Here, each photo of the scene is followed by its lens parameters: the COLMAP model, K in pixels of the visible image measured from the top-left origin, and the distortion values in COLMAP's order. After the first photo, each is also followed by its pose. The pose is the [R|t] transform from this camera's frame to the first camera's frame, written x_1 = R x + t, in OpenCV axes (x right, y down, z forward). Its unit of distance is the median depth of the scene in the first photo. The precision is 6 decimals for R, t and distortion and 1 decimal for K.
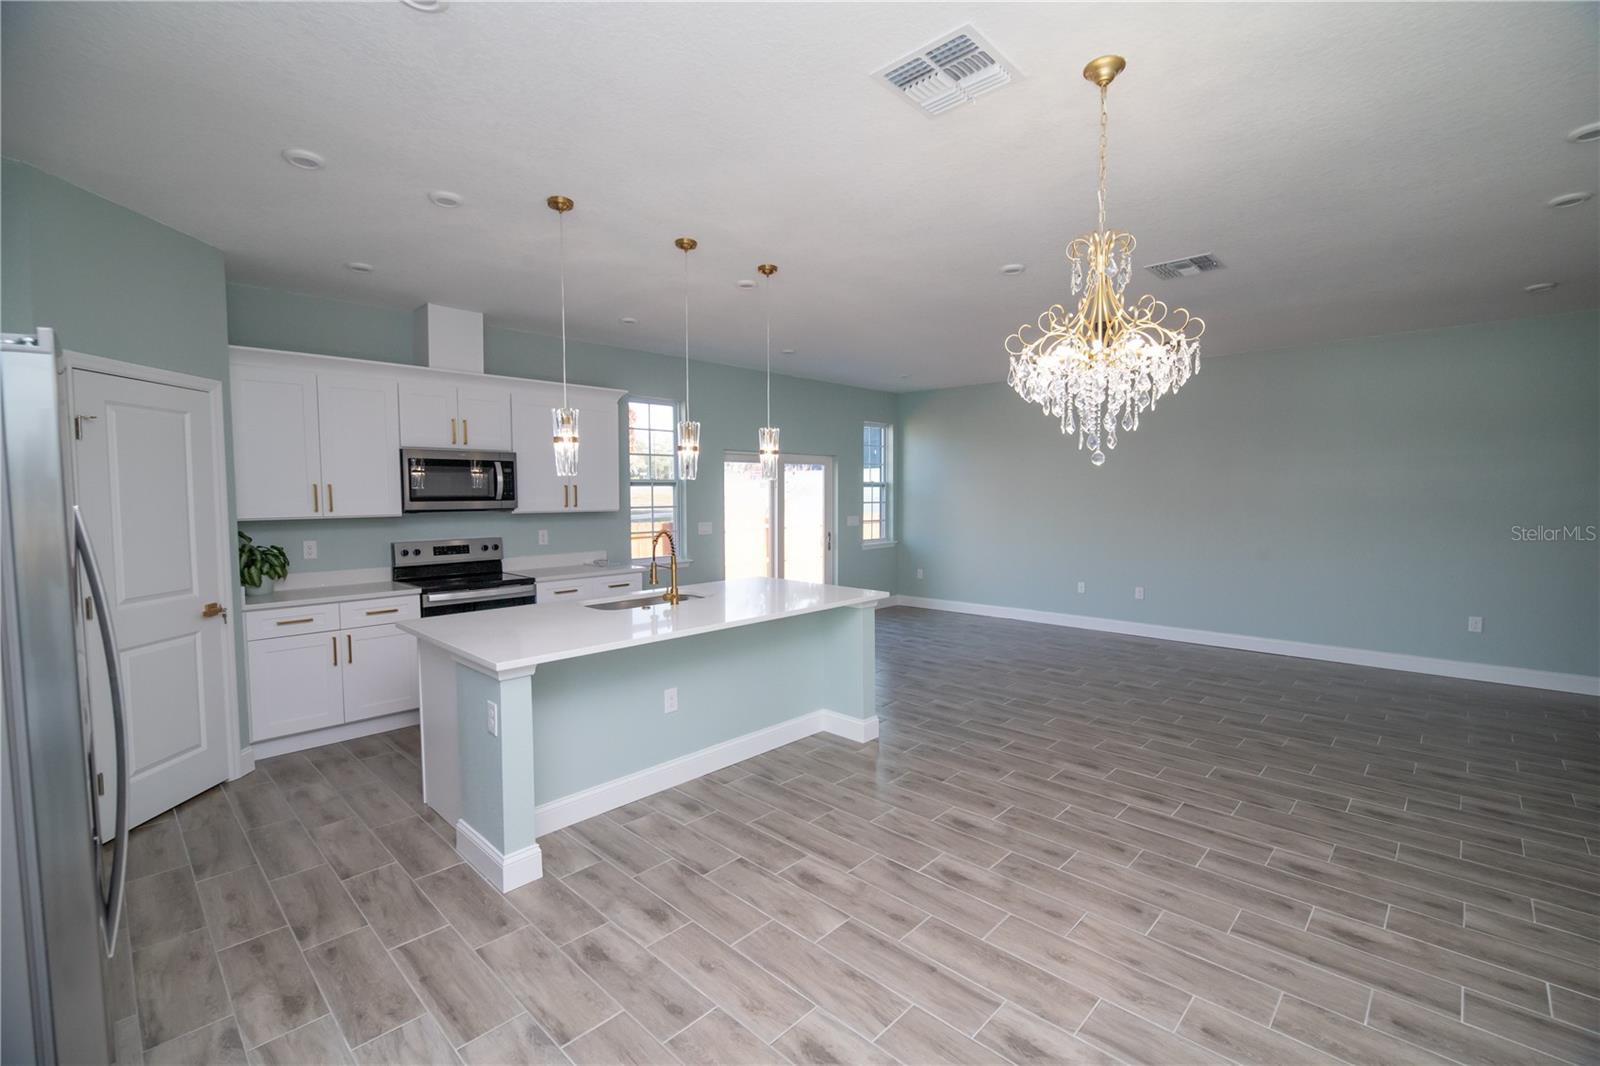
lens RADIAL K [[696.6, 0, 799.1], [0, 696.6, 538.6], [0, 0, 1]] dist [-0.007288, -0.002707]
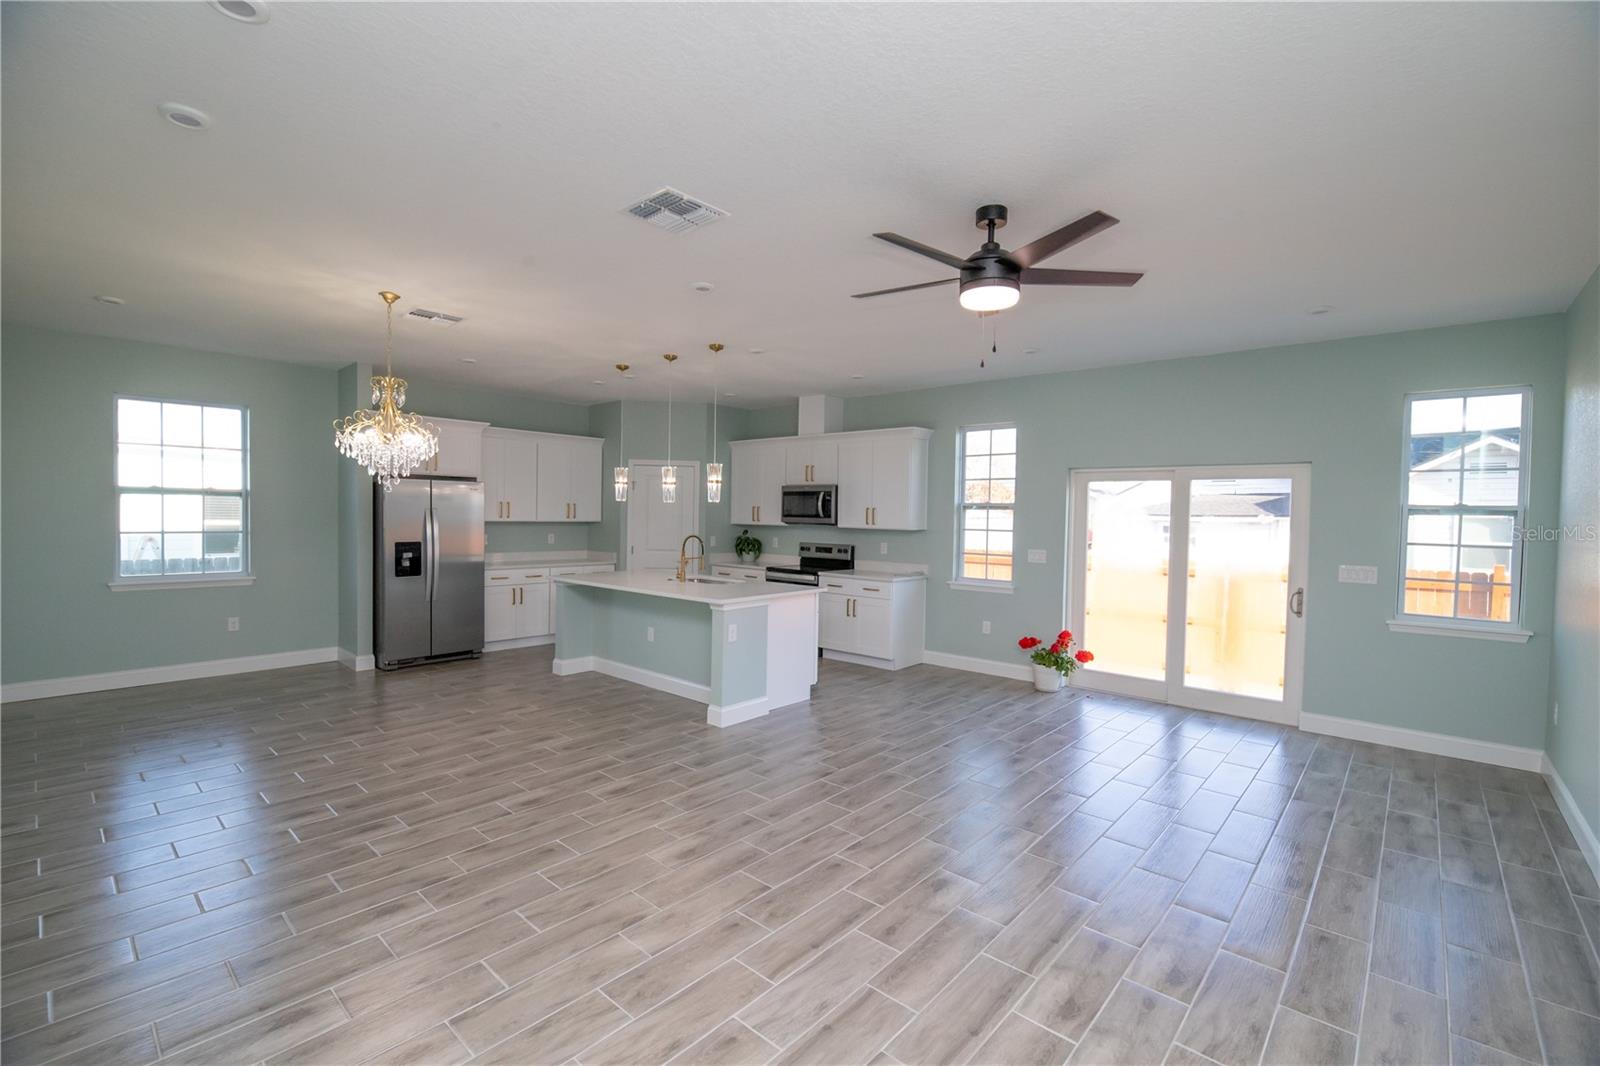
lens RADIAL K [[696.6, 0, 801.4], [0, 696.6, 526.3], [0, 0, 1]] dist [-0.007288, -0.002707]
pose [[0.040609, 0.023510, -0.998899, 1.092086], [-0.085311, 0.996154, 0.019977, -0.065598], [0.995526, 0.084406, 0.042458, 0.928242]]
